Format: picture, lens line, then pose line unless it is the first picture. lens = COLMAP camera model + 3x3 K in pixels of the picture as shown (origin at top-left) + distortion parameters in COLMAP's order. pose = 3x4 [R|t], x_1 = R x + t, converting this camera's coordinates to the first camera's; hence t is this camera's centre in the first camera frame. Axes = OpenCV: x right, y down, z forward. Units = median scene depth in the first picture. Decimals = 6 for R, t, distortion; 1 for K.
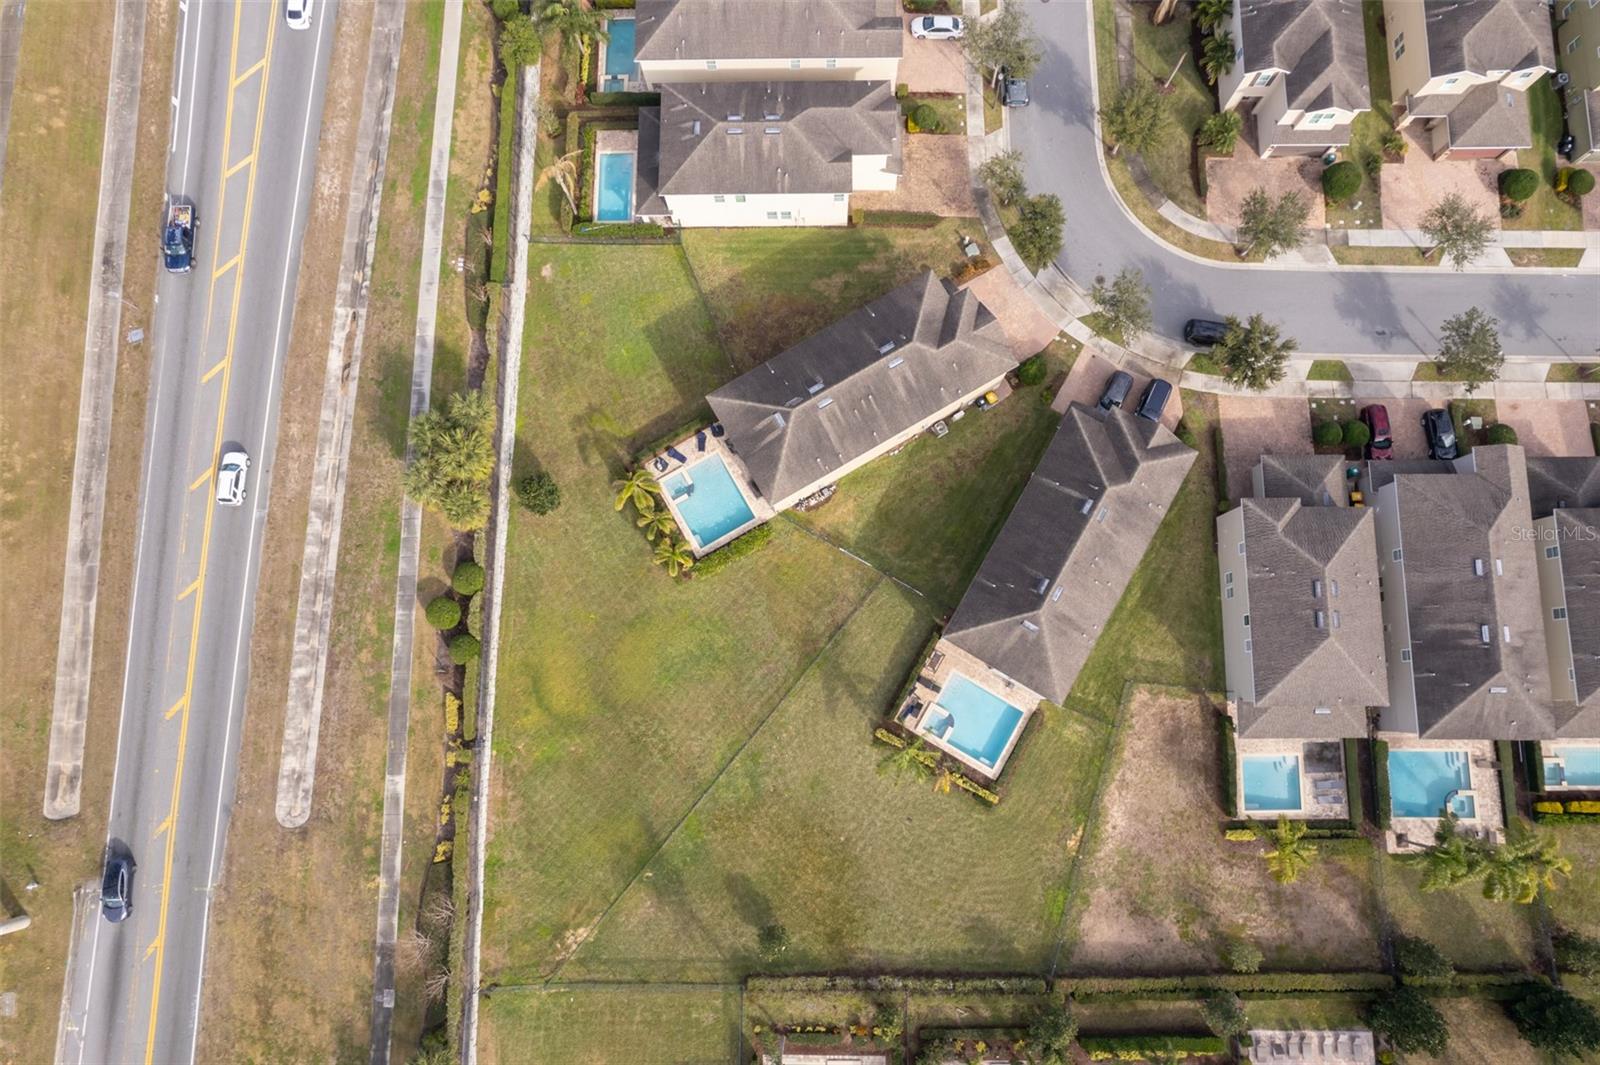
lens RADIAL K [[1056.4, 0, 806.8], [0, 1056.4, 532.2], [0, 0, 1]] dist [-0.079143, 0.075980]
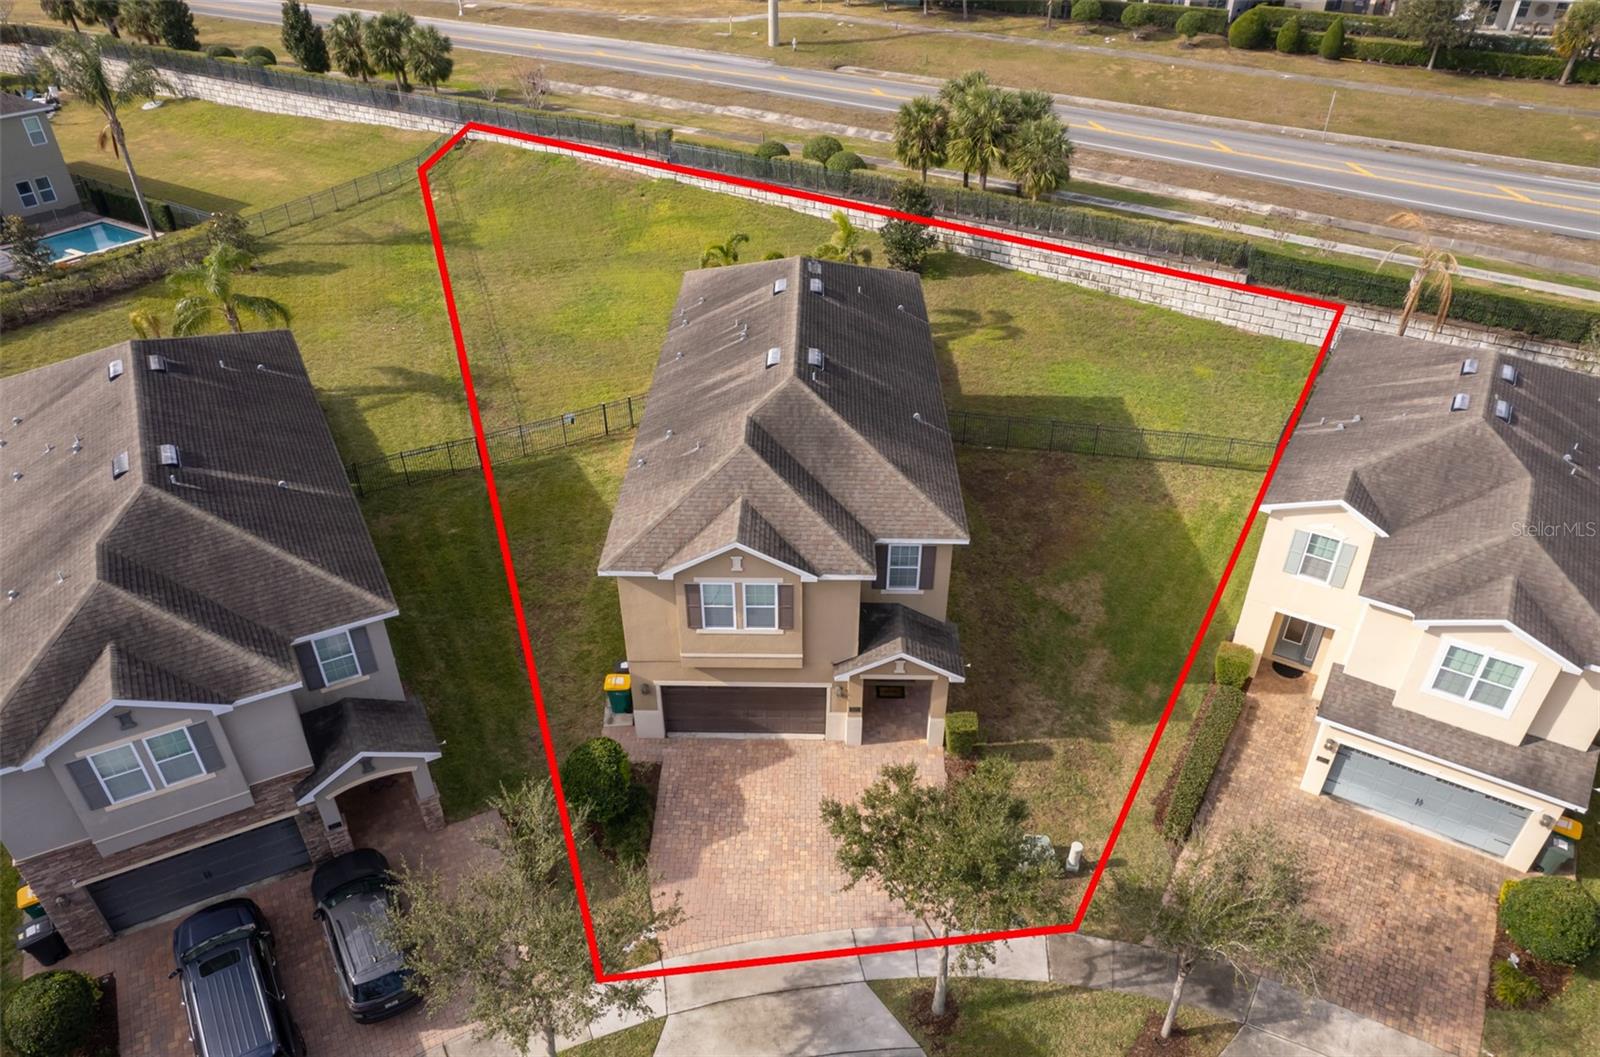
lens RADIAL K [[1123.9, 0, 810.9], [0, 1123.9, 567.3], [0, 0, 1]] dist [-0.062231, 0.000256]
pose [[-0.513189, 0.505894, -0.693331, 0.411903], [-0.845727, -0.160437, 0.508926, -0.397915], [0.146226, 0.847544, 0.510183, 0.806368]]
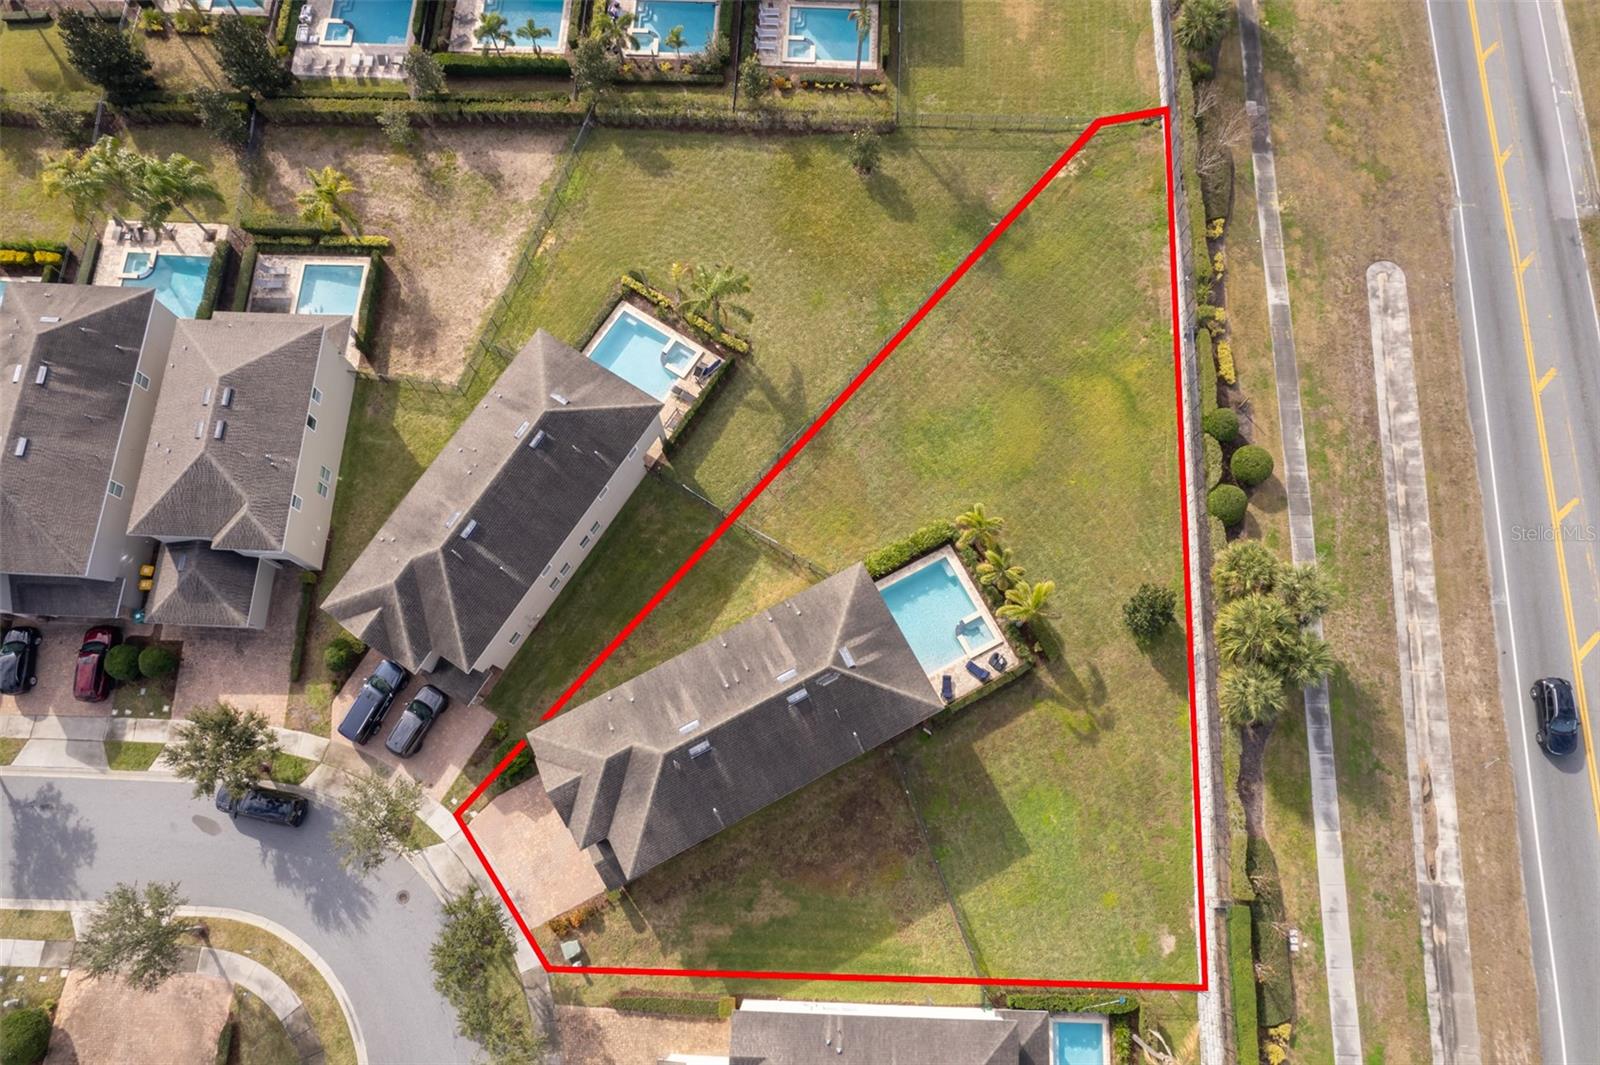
lens RADIAL K [[1051.0, 0, 801.6], [0, 1051.0, 532.7], [0, 0, 1]] dist [-0.092294, 0.095196]
pose [[-0.999065, -0.032406, 0.028612, -0.011173], [0.041678, -0.897770, 0.438489, -0.342400], [0.011478, 0.439272, 0.898281, 0.264342]]
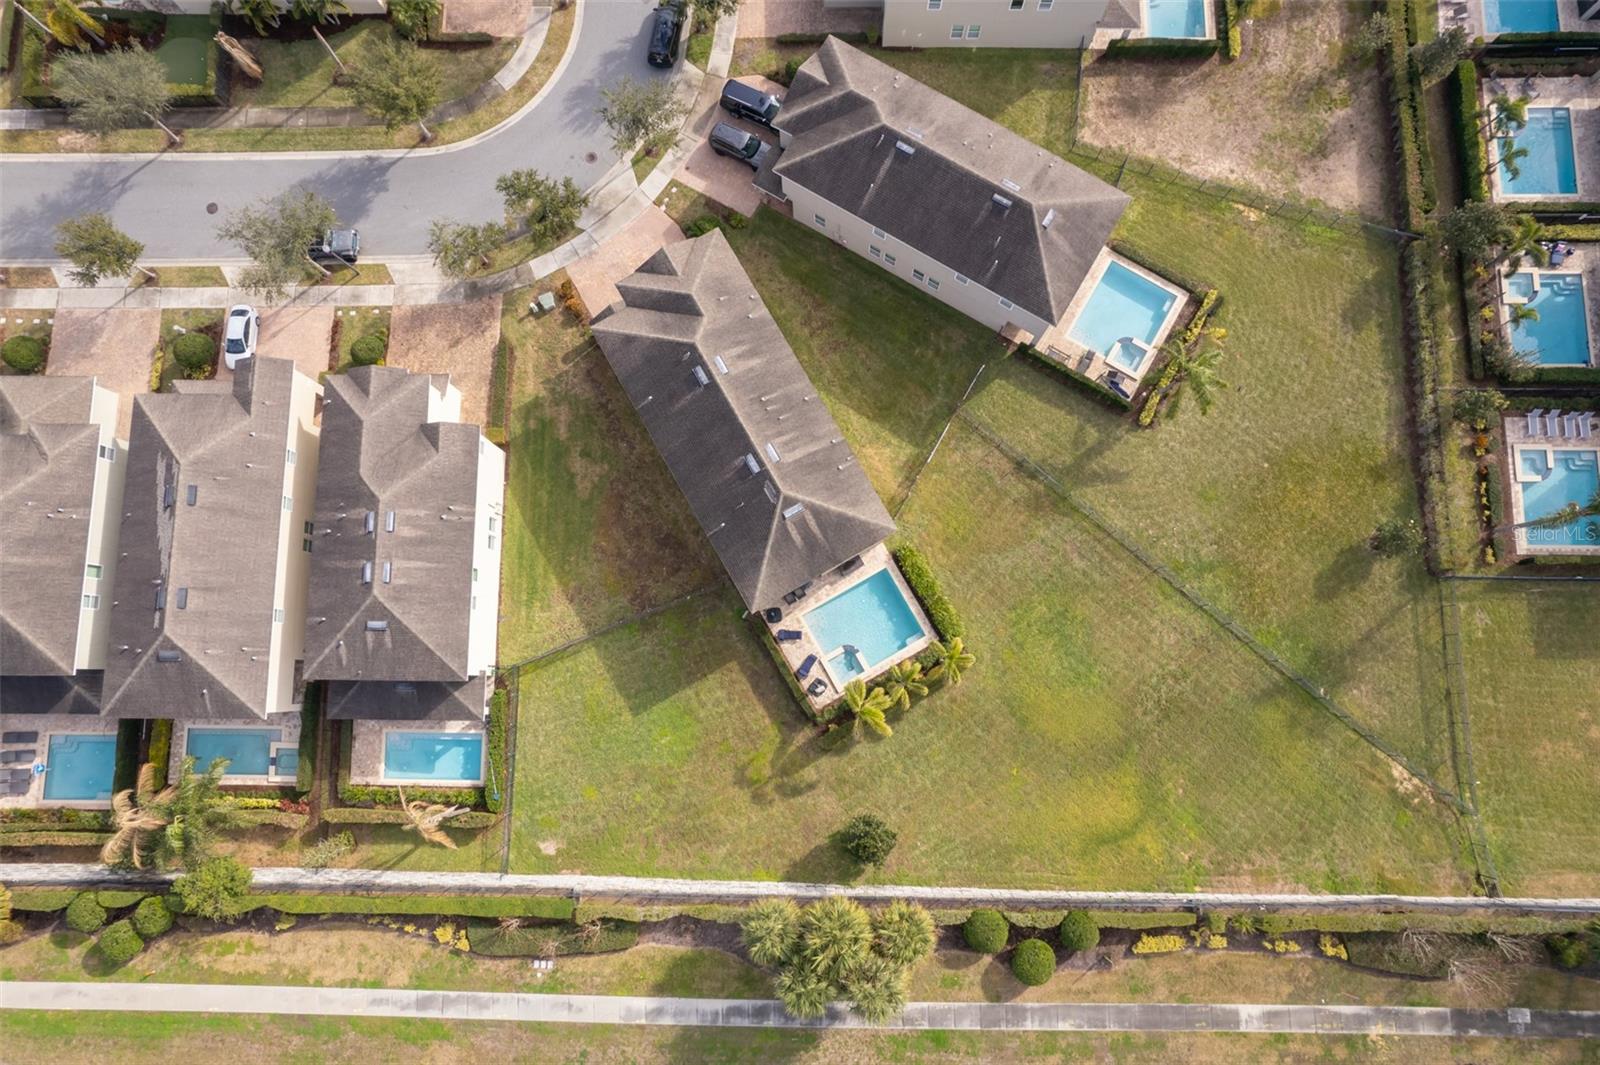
lens RADIAL K [[1051.0, 0, 801.6], [0, 1051.0, 532.7], [0, 0, 1]] dist [-0.092294, 0.095196]
pose [[0.006714, -0.986355, 0.164497, -0.160218], [0.988459, 0.031442, 0.148188, -0.203989], [-0.151338, 0.161604, 0.975183, 0.237193]]
